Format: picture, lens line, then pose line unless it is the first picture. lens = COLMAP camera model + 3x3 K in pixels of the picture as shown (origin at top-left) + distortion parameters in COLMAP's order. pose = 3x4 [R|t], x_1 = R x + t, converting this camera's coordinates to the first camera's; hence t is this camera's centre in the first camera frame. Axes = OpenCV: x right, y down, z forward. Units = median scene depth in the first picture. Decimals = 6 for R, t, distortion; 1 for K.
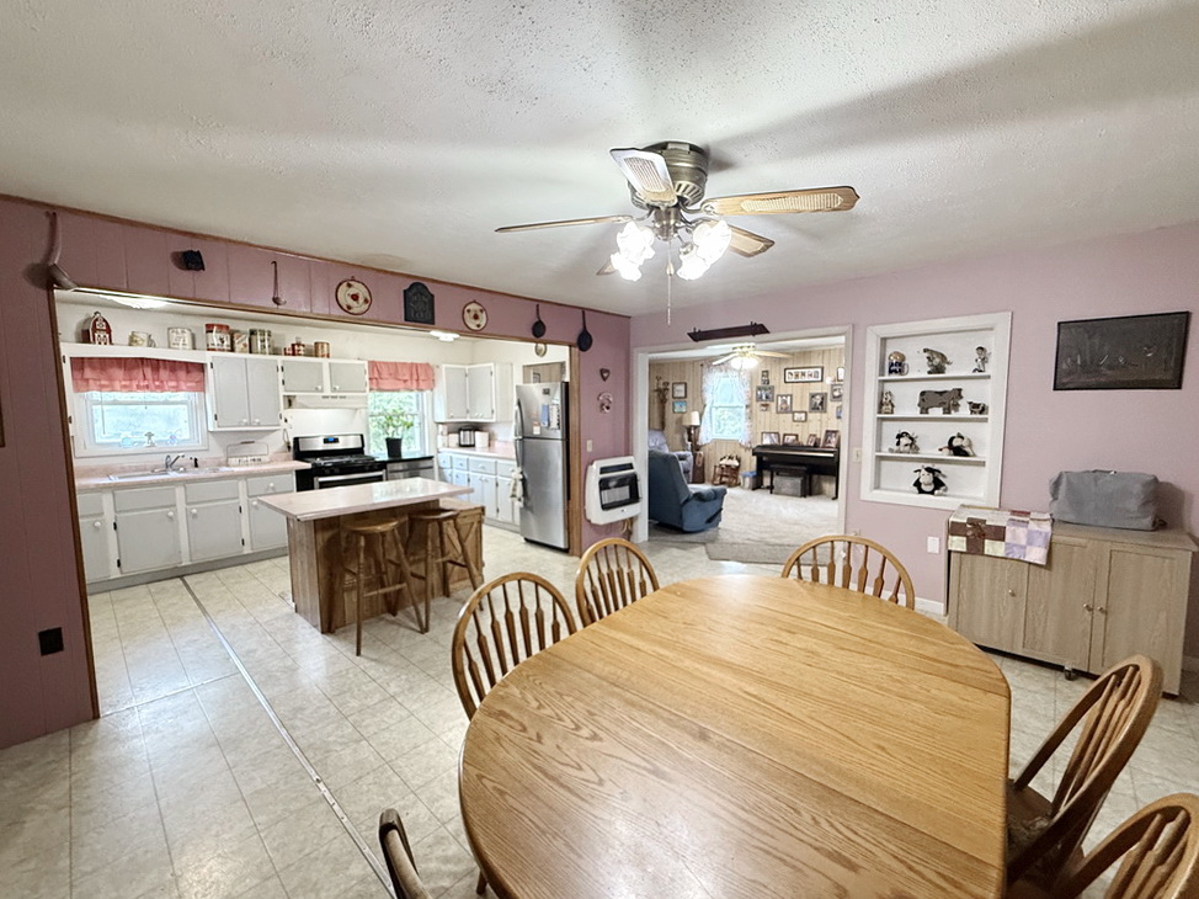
lens RADIAL K [[494.6, 0, 596.3], [0, 494.6, 449.4], [0, 0, 1]] dist [0.001402, 0.000151]
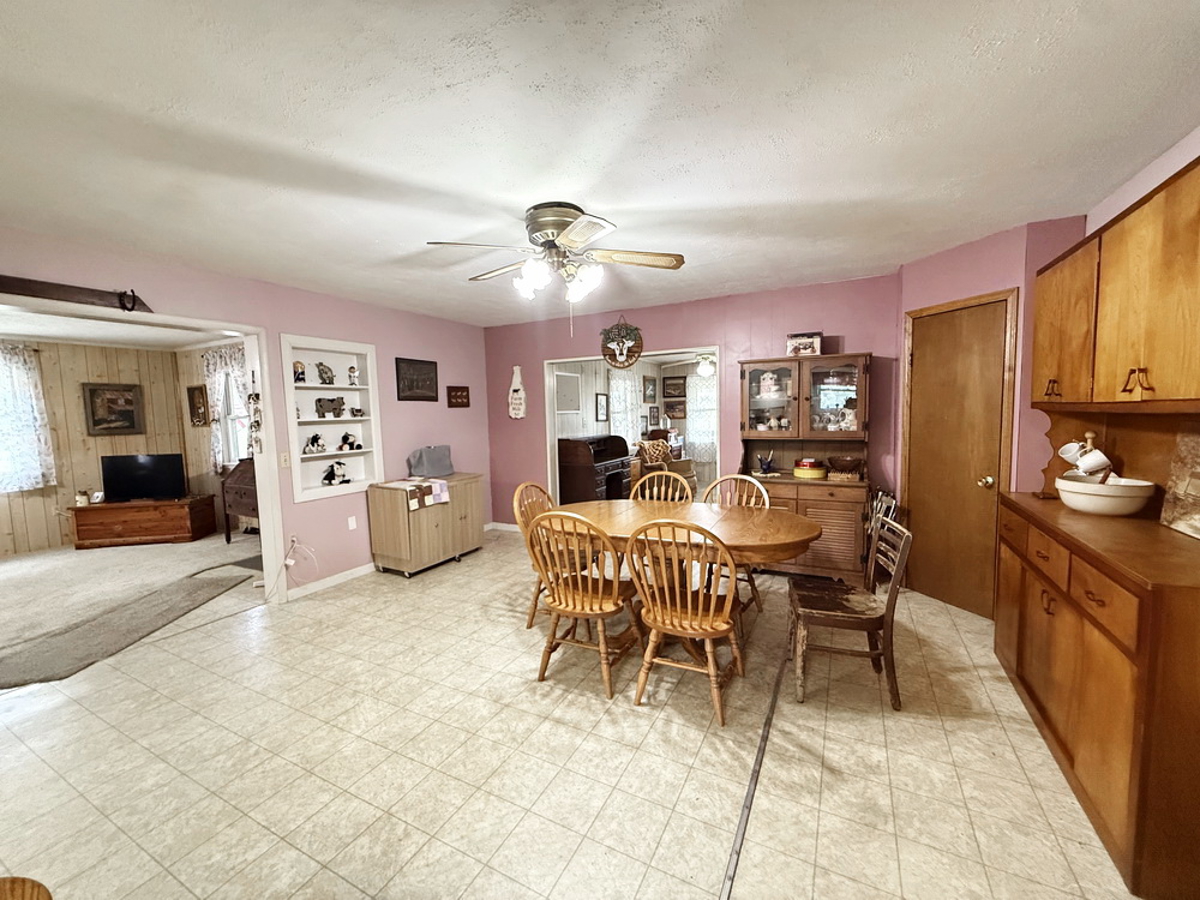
lens RADIAL K [[479.7, 0, 598.2], [0, 479.7, 450.7], [0, 0, 1]] dist [0.000707, 0.000178]
pose [[-0.270444, -0.063892, 0.960613, -0.412942], [0.114226, 0.988618, 0.097913, -0.021587], [-0.955935, 0.136207, -0.260067, 0.462362]]
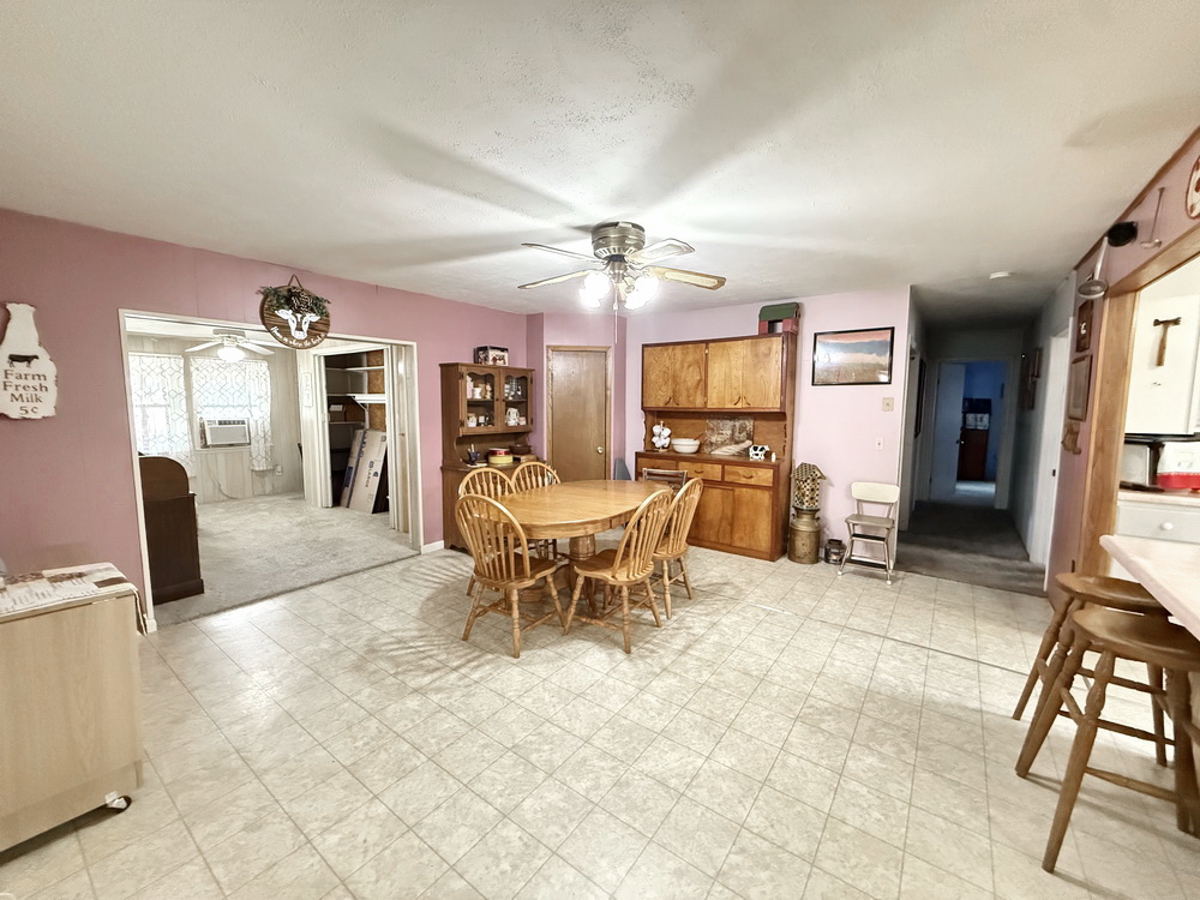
lens RADIAL K [[479.7, 0, 598.2], [0, 479.7, 450.7], [0, 0, 1]] dist [0.000707, 0.000178]
pose [[-0.993644, 0.017224, -0.111246, 0.132477], [-0.004303, 0.981693, 0.190424, -0.072215], [0.112489, 0.189692, -0.975379, 0.888788]]
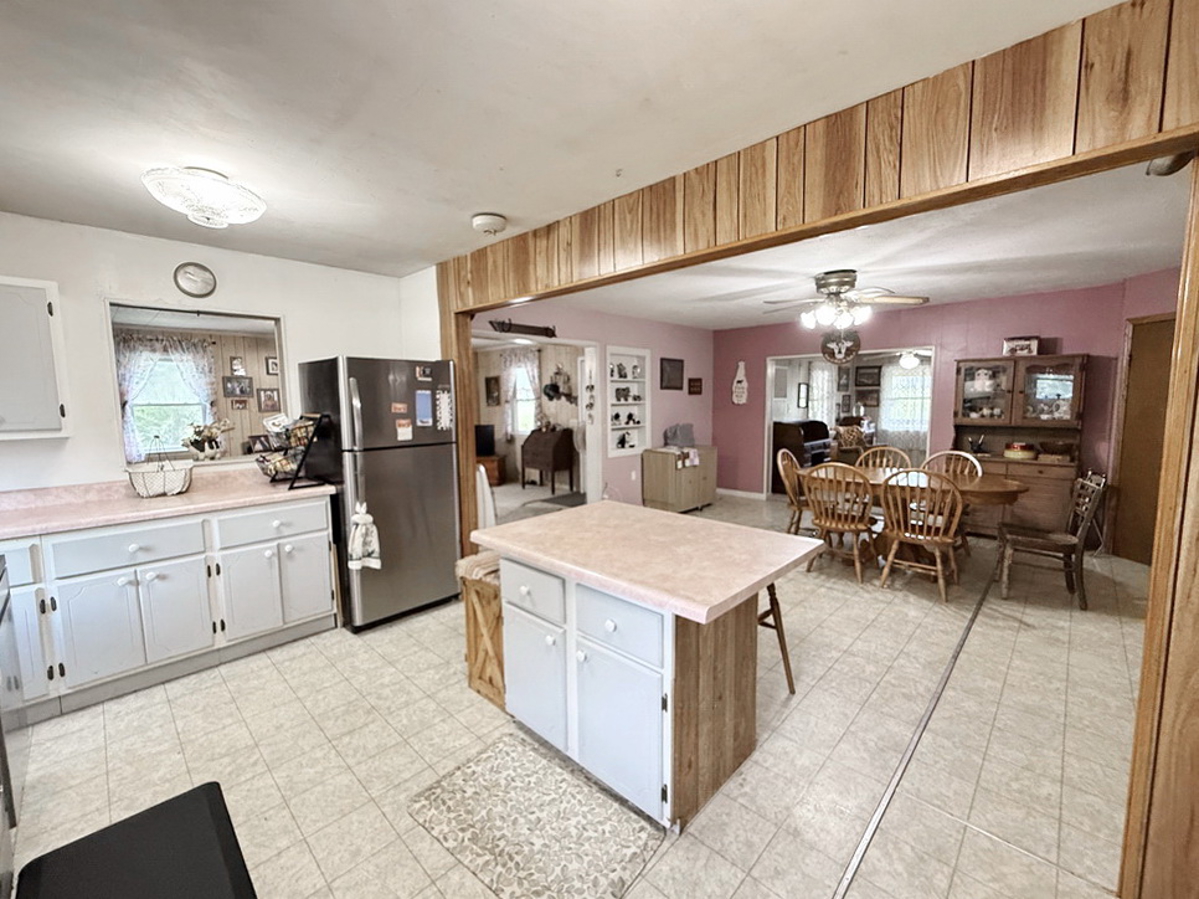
lens RADIAL K [[499.0, 0, 597.2], [0, 499.0, 448.9], [0, 0, 1]] dist [0.000798, -0.000211]
pose [[0.013696, -0.091880, 0.995676, -0.715436], [0.101789, 0.990724, 0.090023, -0.049453], [-0.994712, 0.100116, 0.022921, 0.713364]]
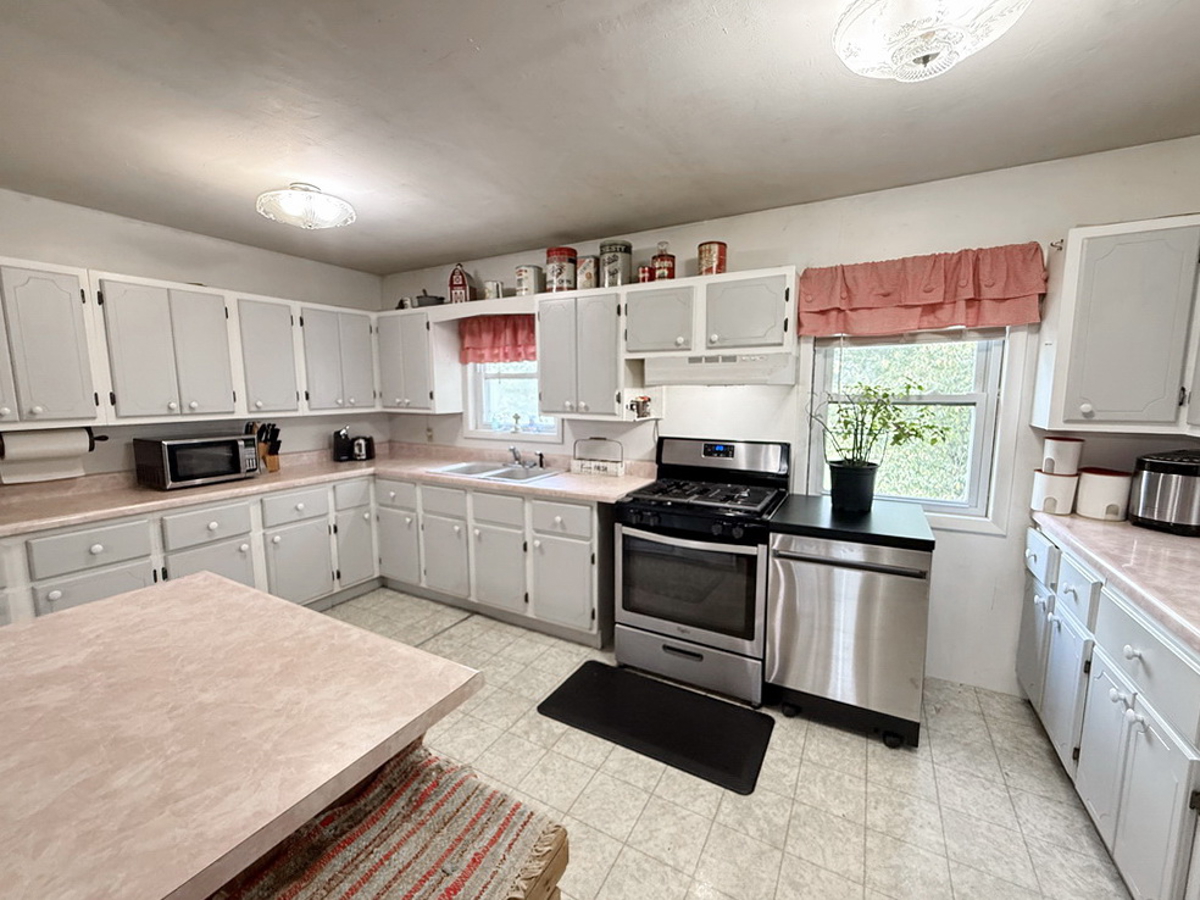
lens RADIAL K [[489.2, 0, 597.6], [0, 489.2, 450.0], [0, 0, 1]] dist [0.001627, -0.000104]
pose [[0.242261, 0.130482, -0.961397, -0.109458], [-0.087957, 0.989788, 0.112171, -0.067207], [0.966216, 0.057387, 0.251264, 0.826545]]
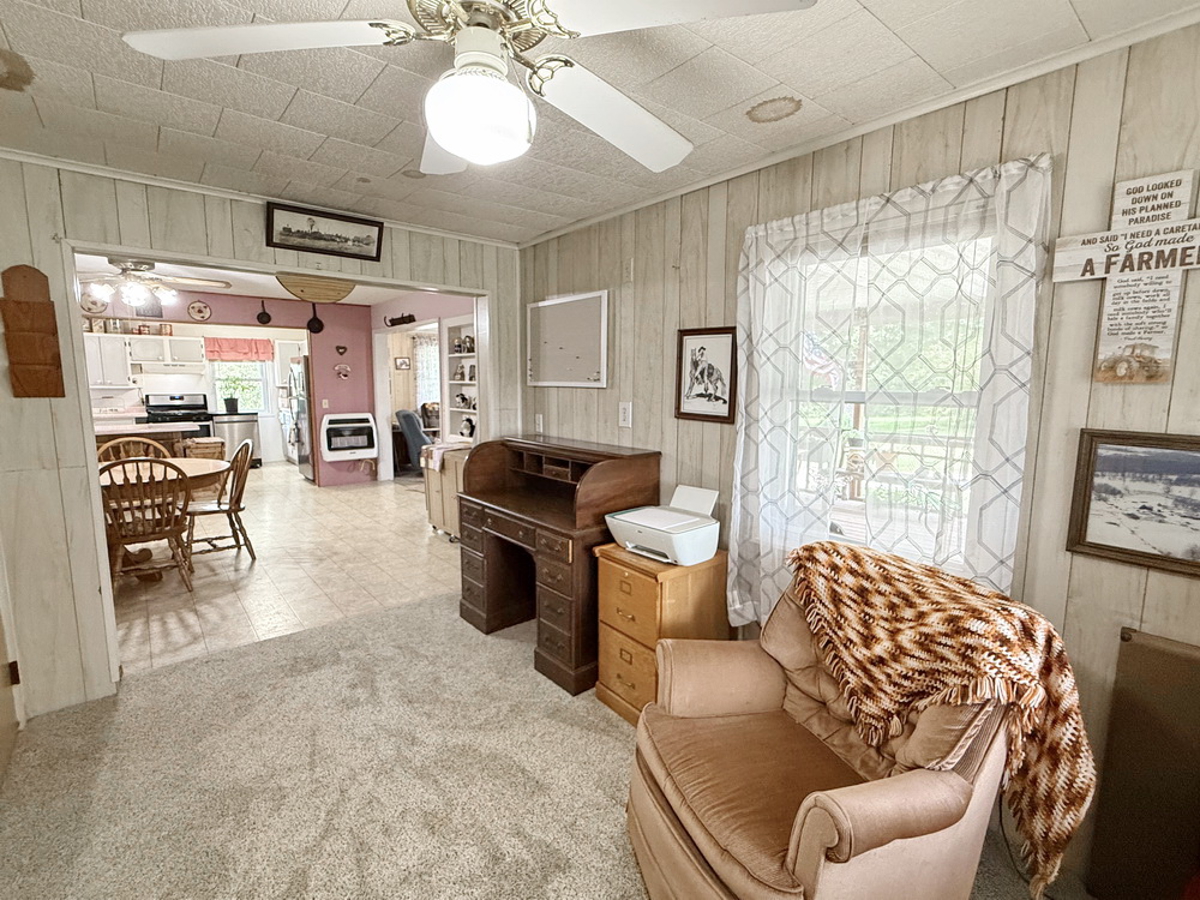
lens RADIAL K [[554.8, 0, 600.1], [0, 554.8, 452.4], [0, 0, 1]] dist [0.001710, 0.000668]
pose [[0.992948, 0.029815, -0.114741, 0.832585], [-0.025159, 0.998809, 0.041814, 0.039467], [0.115851, -0.038632, 0.992515, -0.385103]]
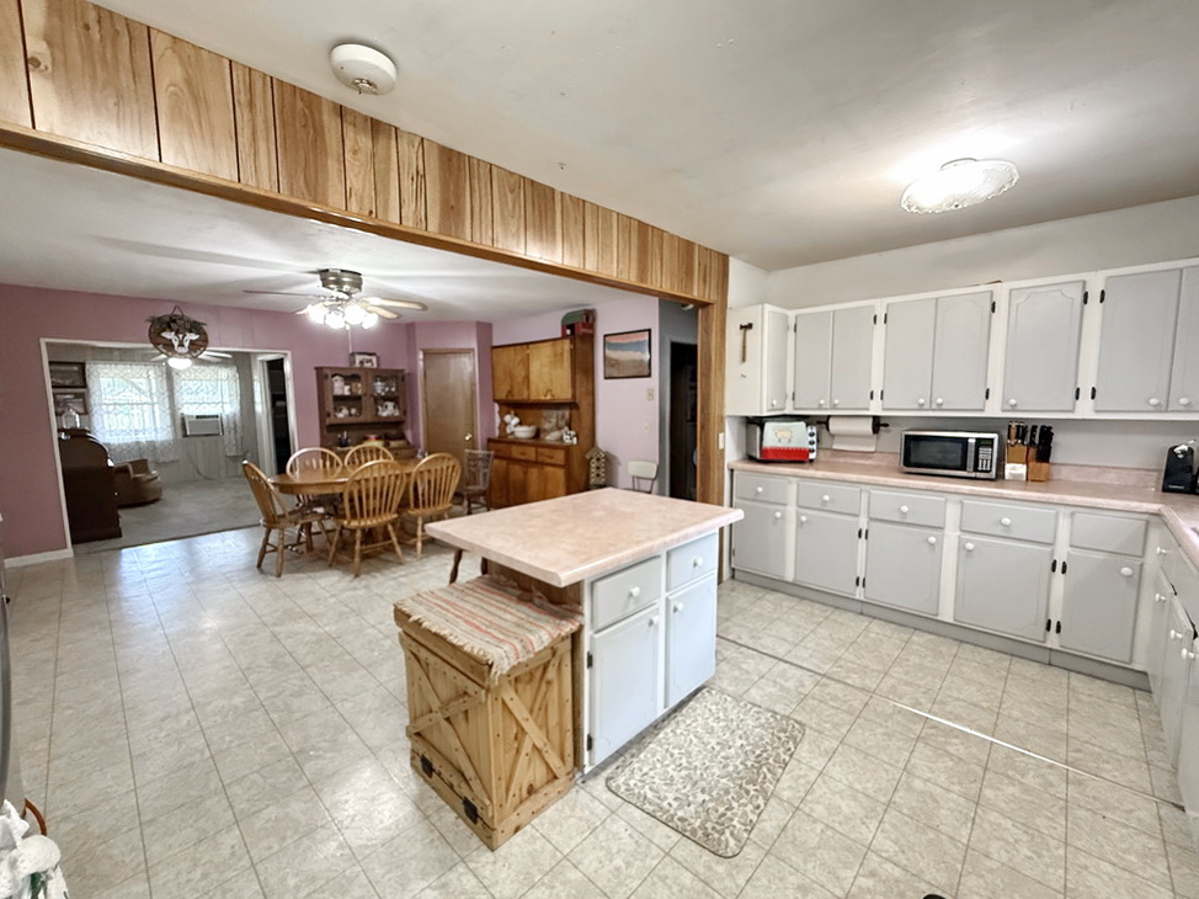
lens RADIAL K [[494.6, 0, 596.3], [0, 494.6, 449.4], [0, 0, 1]] dist [0.001402, 0.000151]
pose [[-0.999770, 0.018568, 0.010727, -0.327460], [0.020313, 0.980316, 0.196385, -0.084517], [-0.006869, 0.196558, -0.980468, 1.114461]]
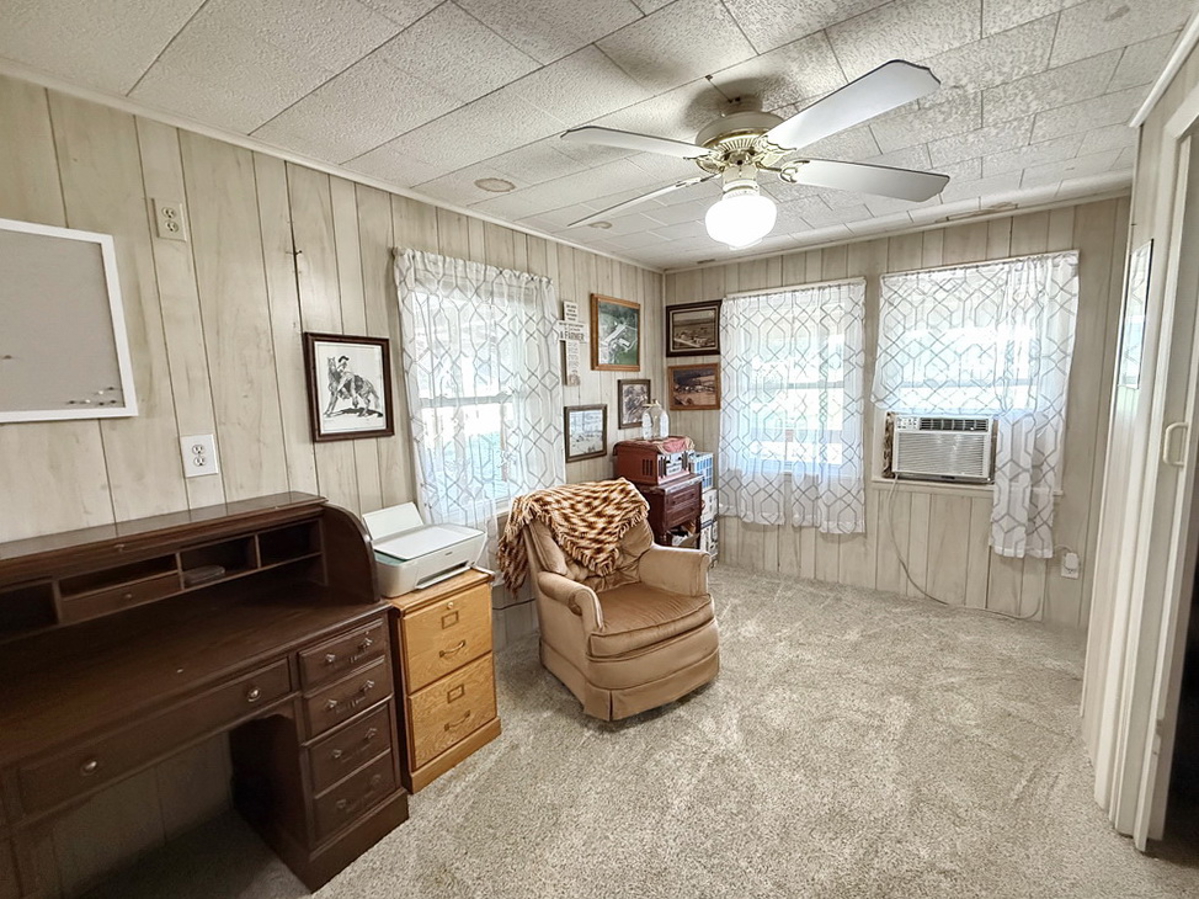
lens RADIAL K [[519.6, 0, 599.5], [0, 519.6, 449.5], [0, 0, 1]] dist [0.001782, 0.000178]
pose [[-0.127598, -0.113446, 0.985317, 0.449611], [0.121482, 0.984169, 0.129045, 0.009491], [-0.984358, 0.136165, -0.111796, -0.041898]]
